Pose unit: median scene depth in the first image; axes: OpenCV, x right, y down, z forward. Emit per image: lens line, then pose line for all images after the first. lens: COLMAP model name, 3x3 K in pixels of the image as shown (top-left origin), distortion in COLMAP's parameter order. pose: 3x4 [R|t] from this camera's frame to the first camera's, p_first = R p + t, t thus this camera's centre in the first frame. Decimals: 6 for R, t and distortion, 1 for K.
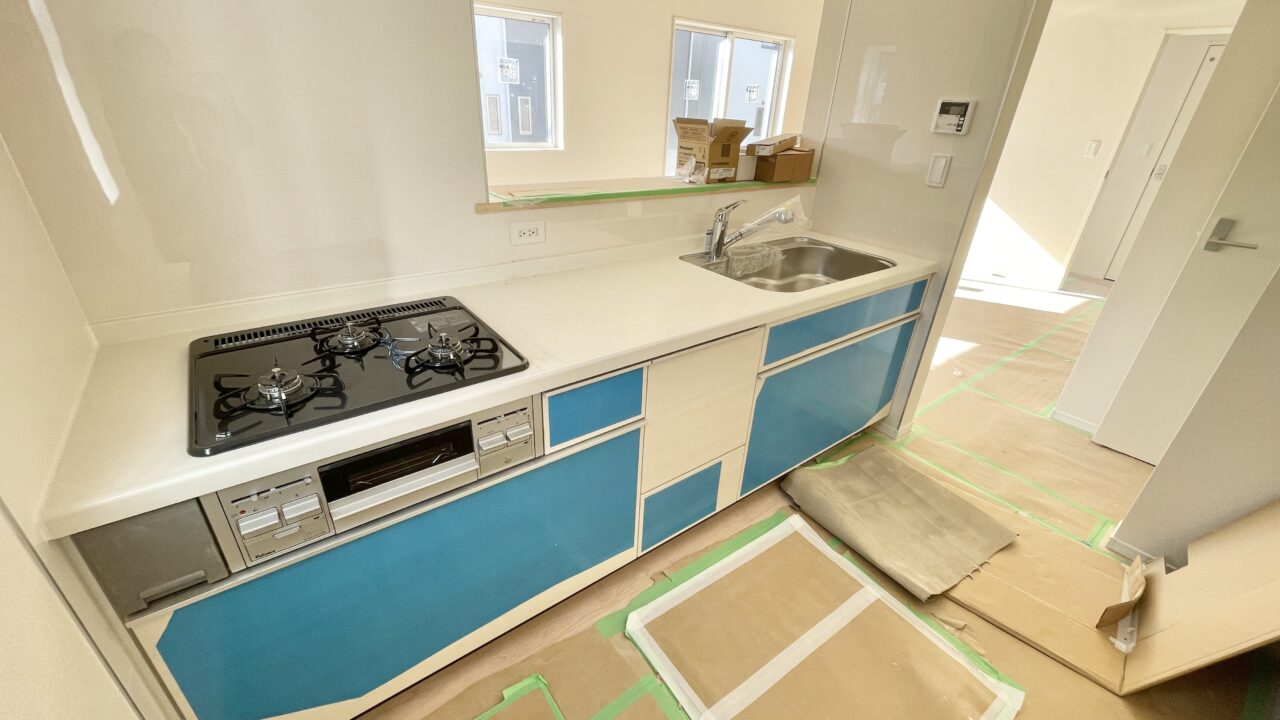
lens RADIAL K [[516.2, 0, 636.9], [0, 516.2, 357.4], [0, 0, 1]] dist [-0.002856, -0.000105]
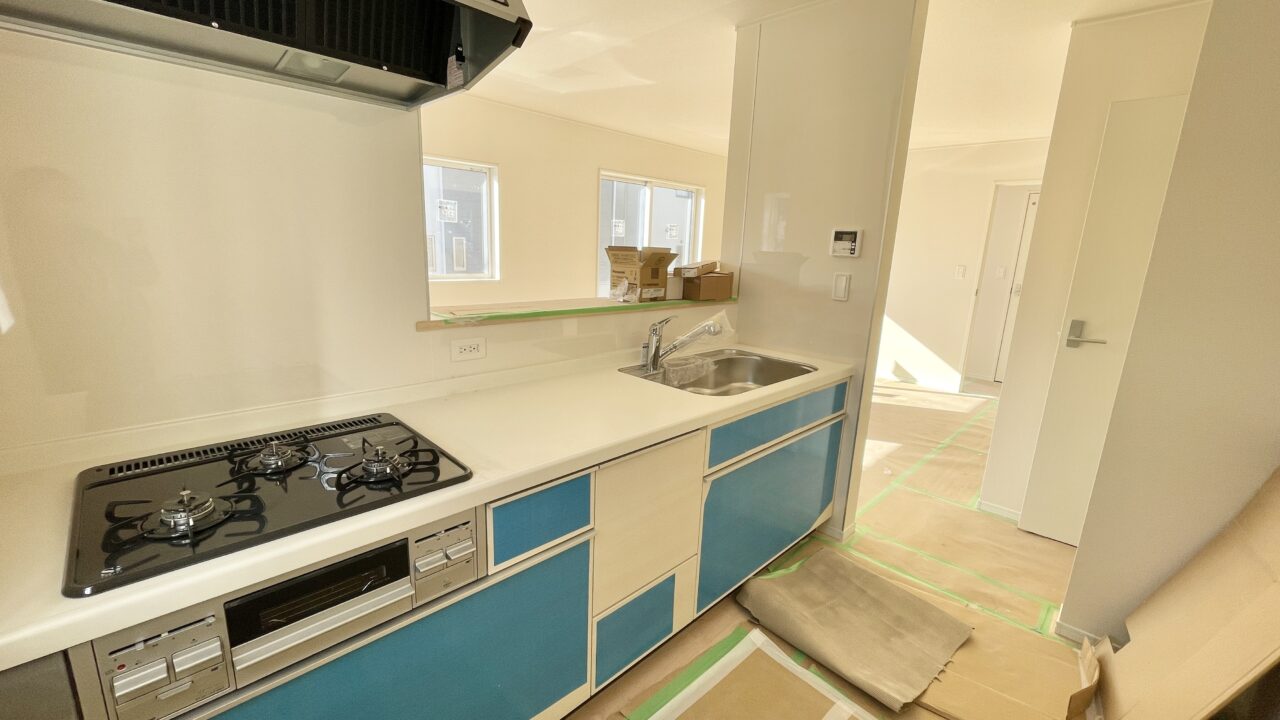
lens RADIAL K [[516.2, 0, 636.3], [0, 516.2, 359.1], [0, 0, 1]] dist [-0.002856, -0.000105]
pose [[0.991331, -0.034643, 0.126739, -0.013393], [0.063531, 0.970739, -0.231579, 0.030308], [-0.115008, 0.237623, 0.964525, -0.007596]]
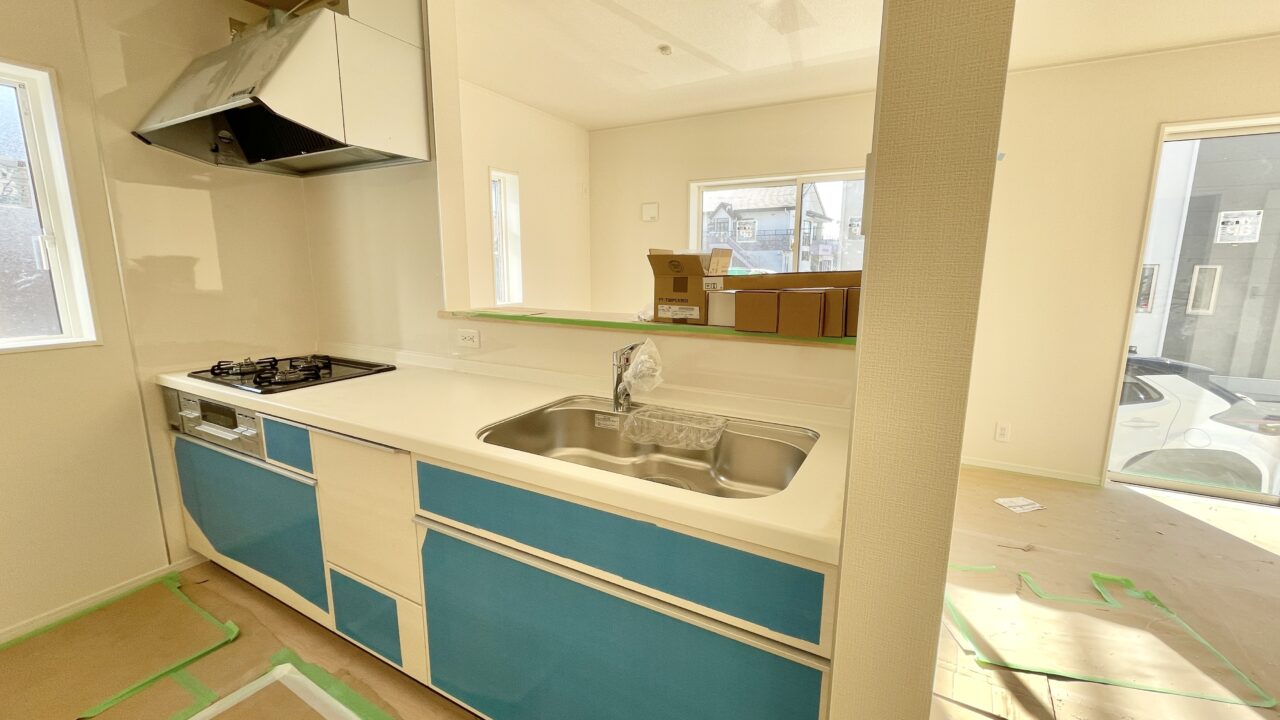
lens RADIAL K [[516.2, 0, 634.1], [0, 516.2, 359.1], [0, 0, 1]] dist [-0.002856, -0.000105]
pose [[0.400652, 0.120592, -0.908260, 0.998837], [-0.397149, 0.916191, -0.053545, -0.265429], [0.825682, 0.382167, 0.414966, 0.769360]]
